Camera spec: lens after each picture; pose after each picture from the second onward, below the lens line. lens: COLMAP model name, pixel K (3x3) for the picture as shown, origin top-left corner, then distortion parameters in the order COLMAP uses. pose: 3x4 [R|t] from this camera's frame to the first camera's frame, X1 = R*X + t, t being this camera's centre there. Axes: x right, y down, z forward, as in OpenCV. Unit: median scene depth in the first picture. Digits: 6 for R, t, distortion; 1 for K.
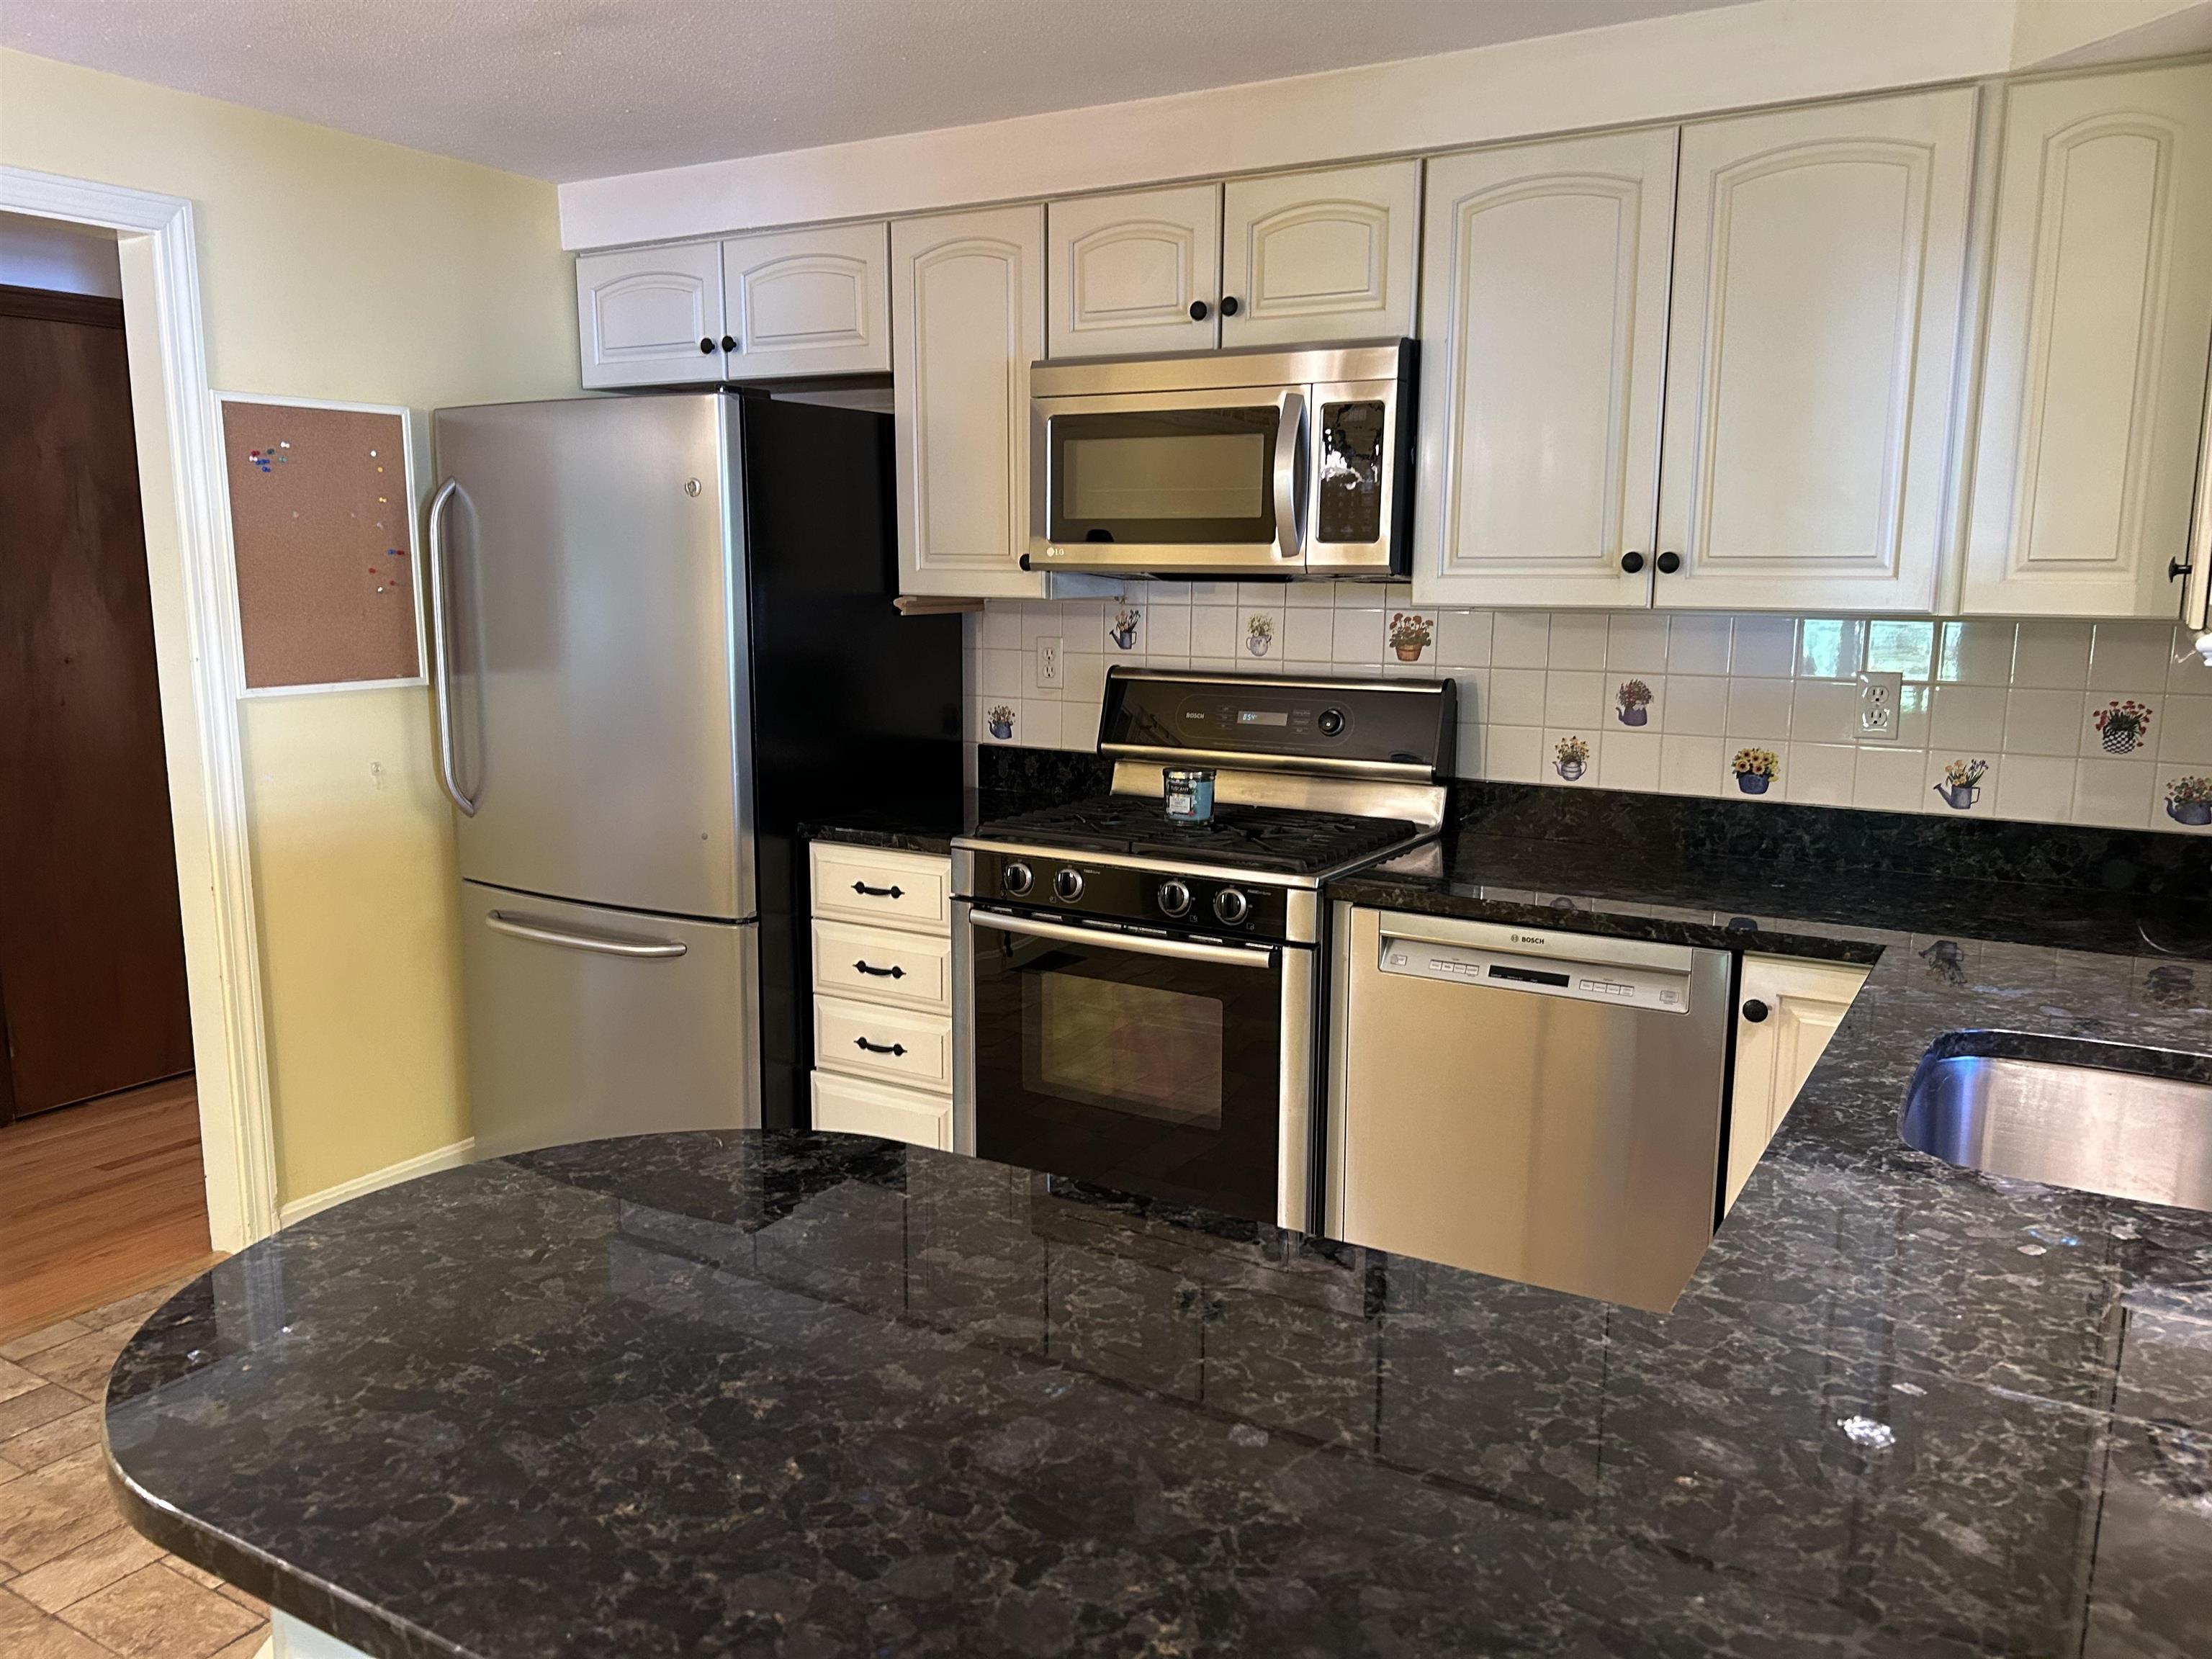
lens RADIAL K [[1669.1, 0, 1101.6], [0, 1669.1, 839.2], [0, 0, 1]] dist [0.143495, -0.250231]
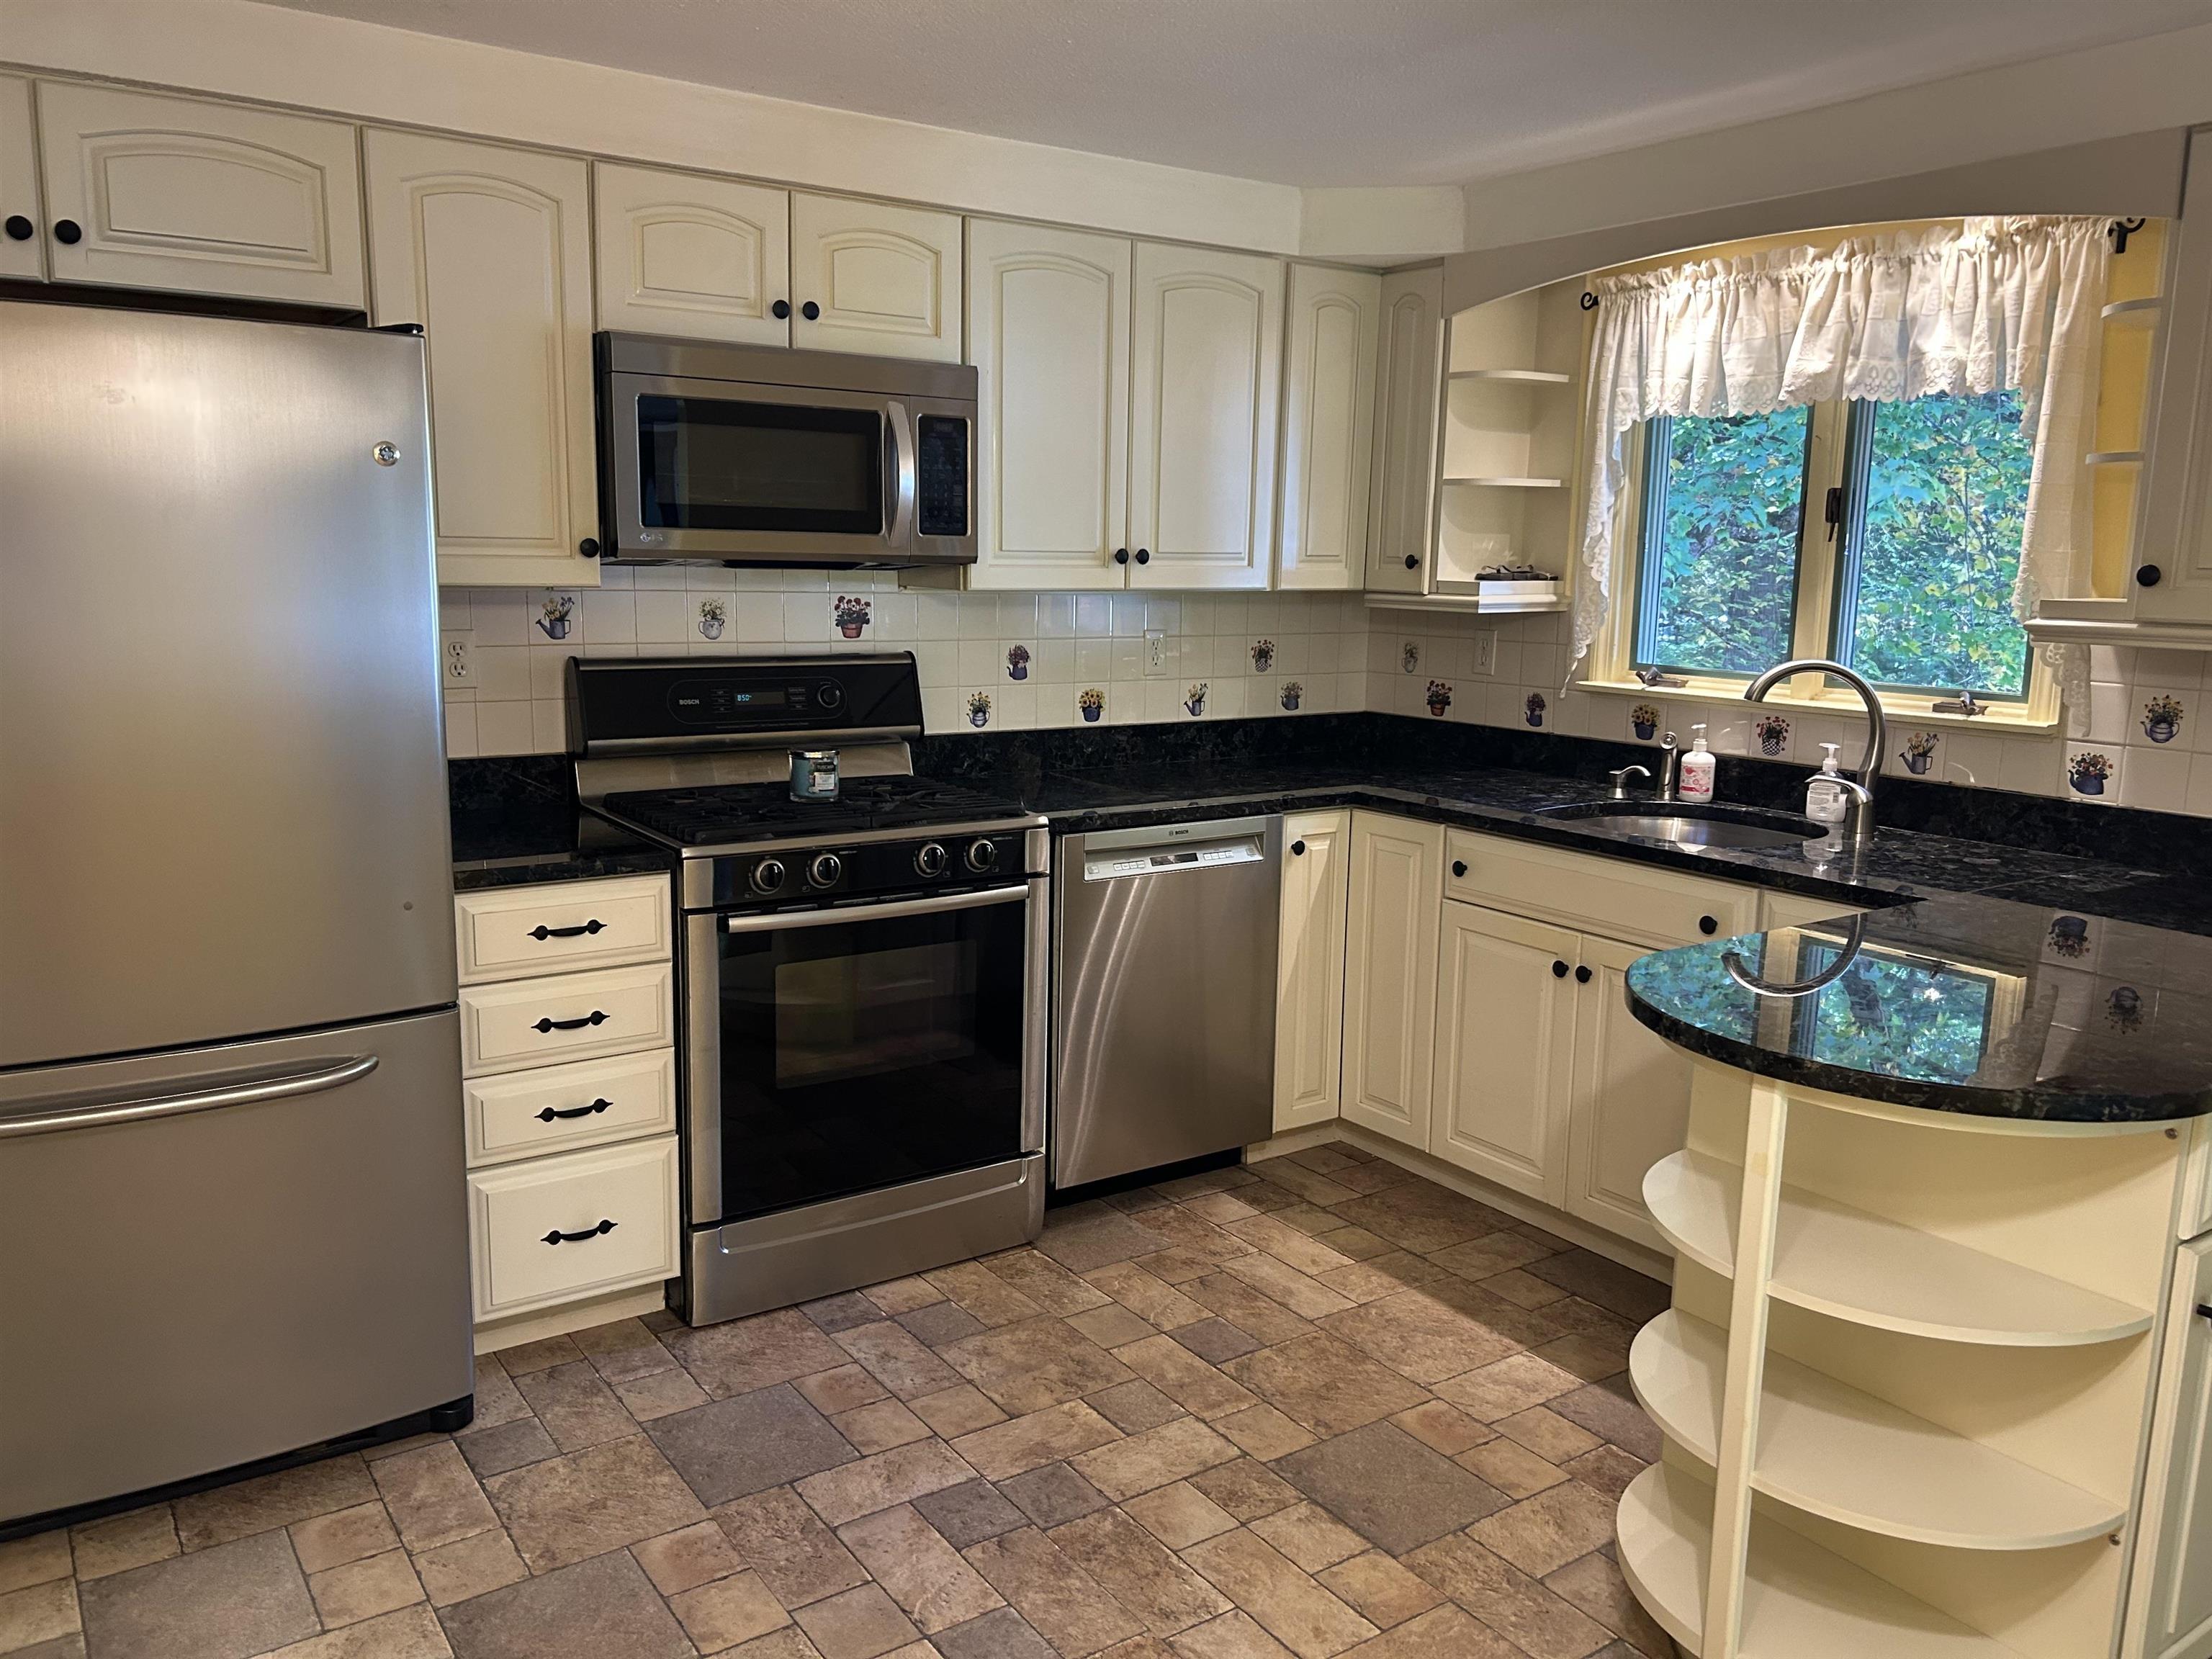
lens RADIAL K [[1669.1, 0, 1101.6], [0, 1669.1, 839.2], [0, 0, 1]] dist [0.143495, -0.250231]
pose [[0.412376, -0.153822, 0.897934, -0.838726], [0.136208, 0.984974, 0.106179, -0.074344], [-0.900774, 0.078520, 0.427131, 0.400371]]
